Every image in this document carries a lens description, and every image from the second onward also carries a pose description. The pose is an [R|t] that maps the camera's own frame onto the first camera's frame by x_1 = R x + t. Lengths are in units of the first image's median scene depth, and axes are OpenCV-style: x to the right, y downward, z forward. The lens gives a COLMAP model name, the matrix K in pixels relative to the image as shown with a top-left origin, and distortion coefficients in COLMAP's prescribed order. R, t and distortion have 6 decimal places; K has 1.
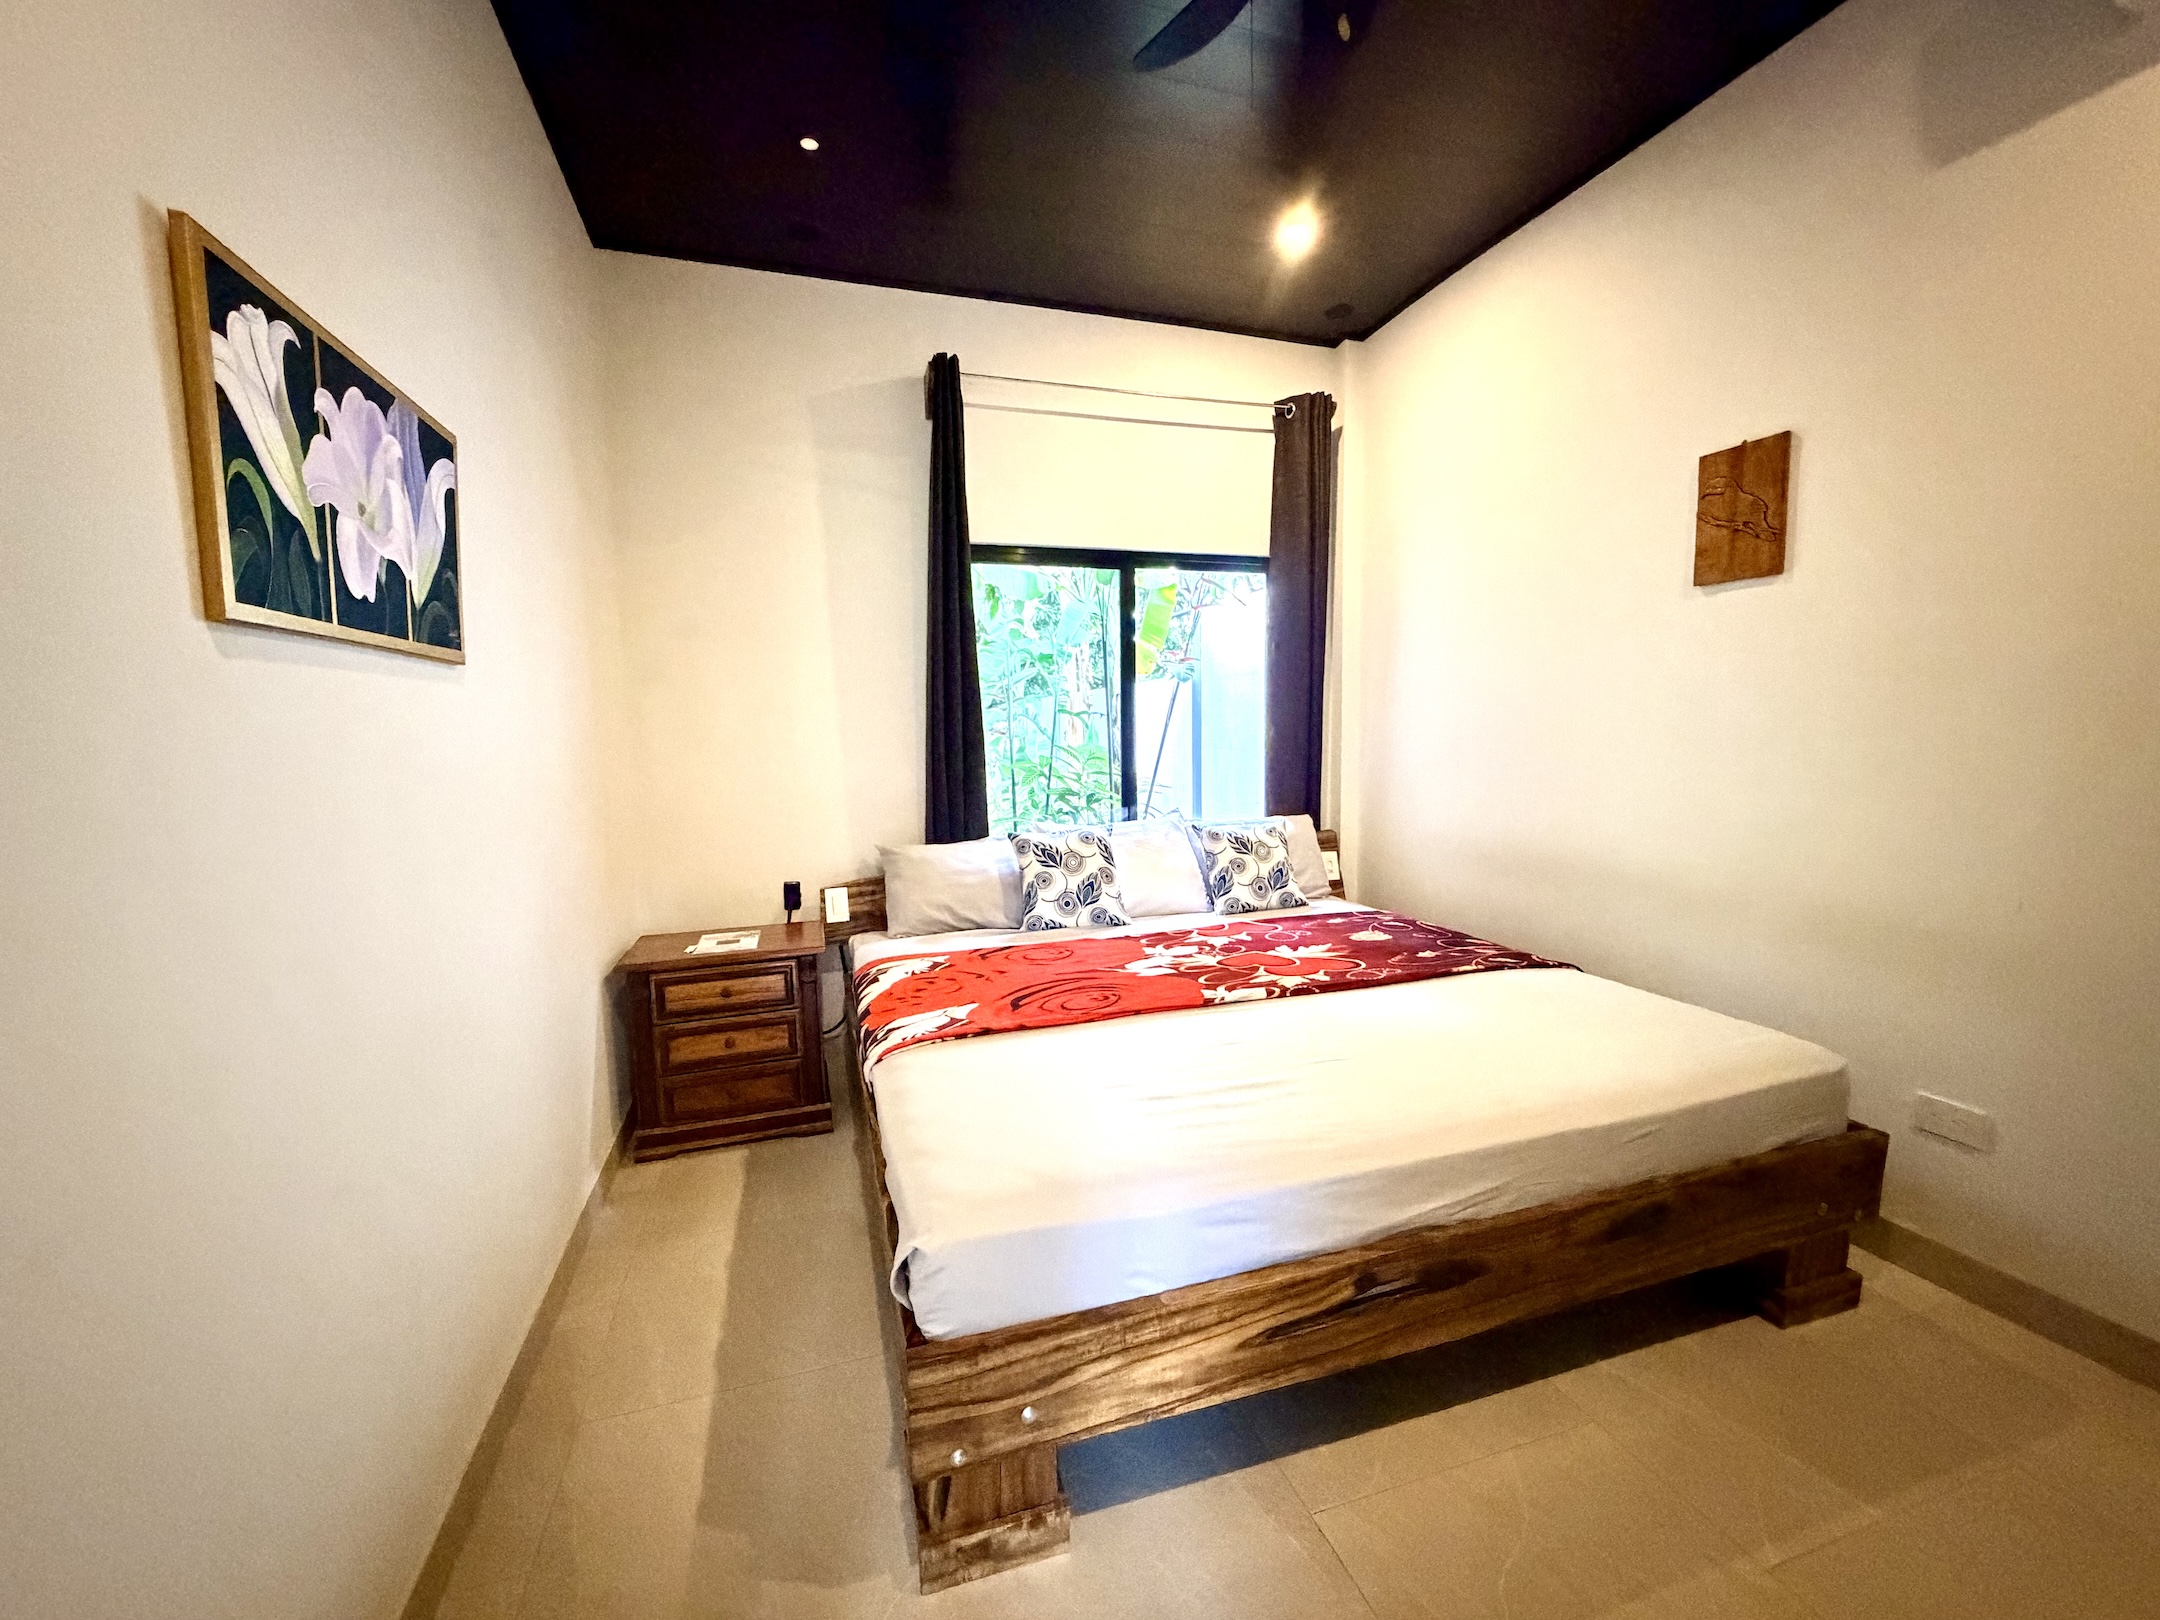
lens RADIAL K [[860.7, 0, 1076.4], [0, 860.7, 807.7], [0, 0, 1]] dist [-0.001159, -0.000346]
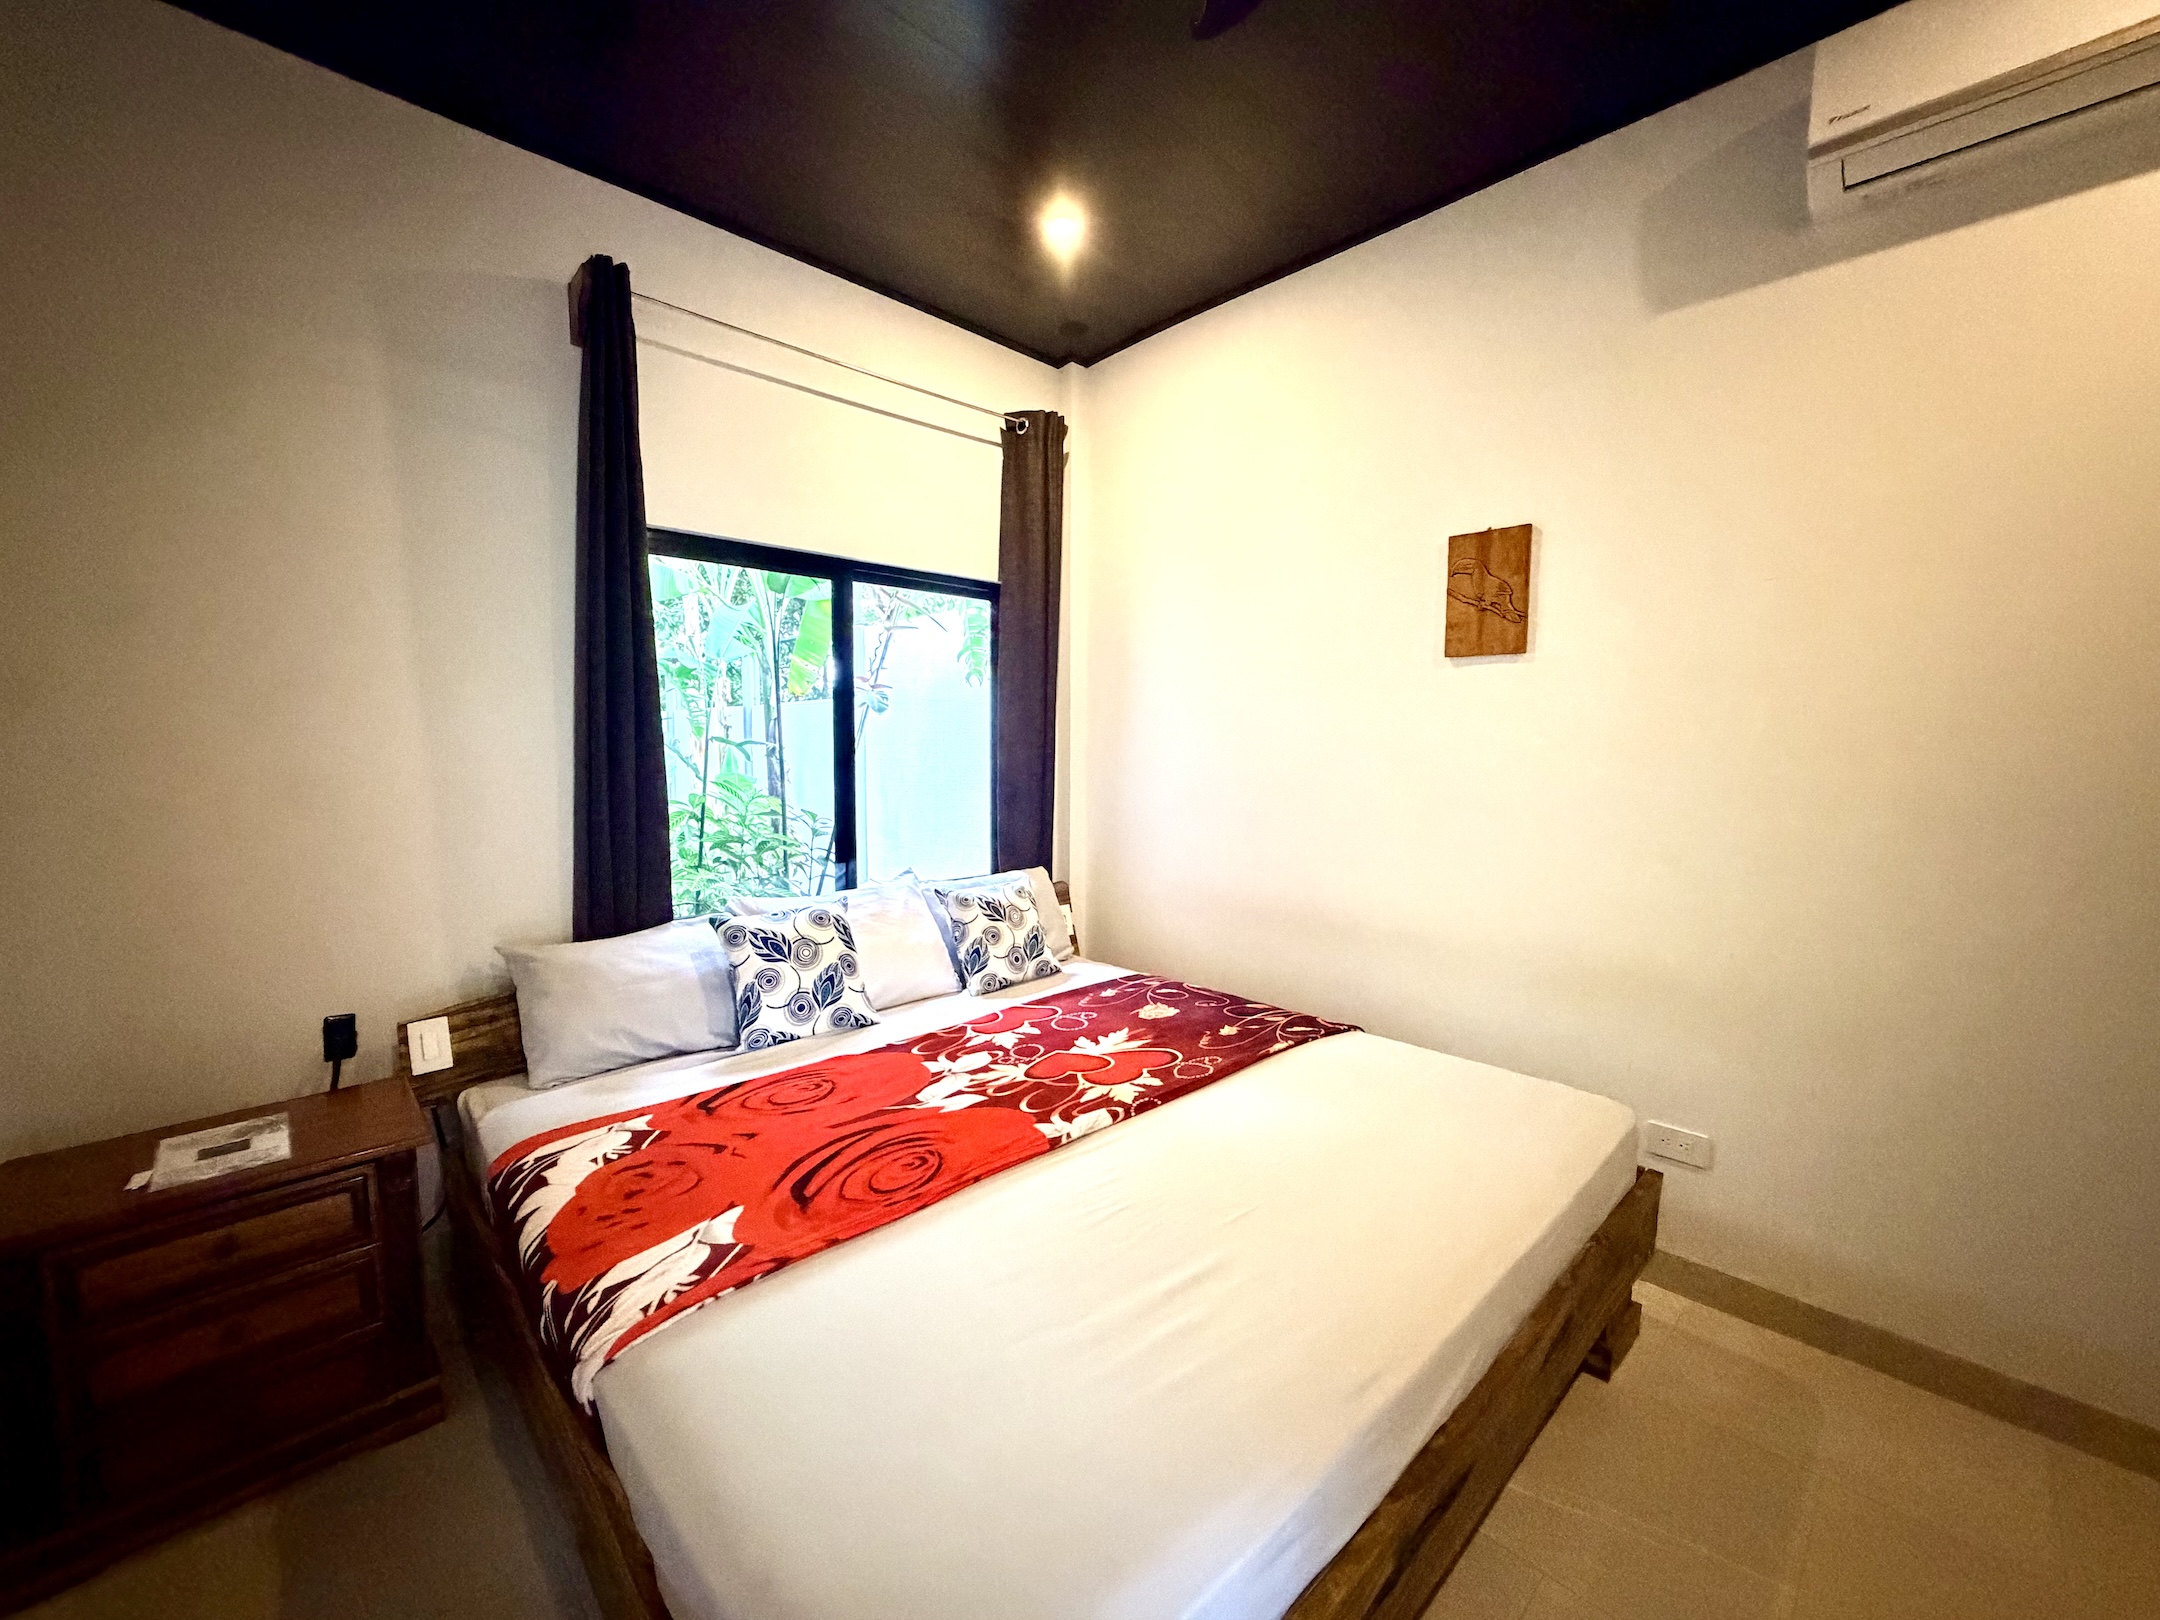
lens RADIAL K [[862.9, 0, 1080.0], [0, 862.9, 810.0], [0, 0, 1]] dist [0.001085, -0.000104]
pose [[0.899808, -0.012585, 0.436105, -0.119946], [0.019291, 0.999754, -0.010953, -0.052015], [-0.435860, 0.018269, 0.899829, 0.189691]]
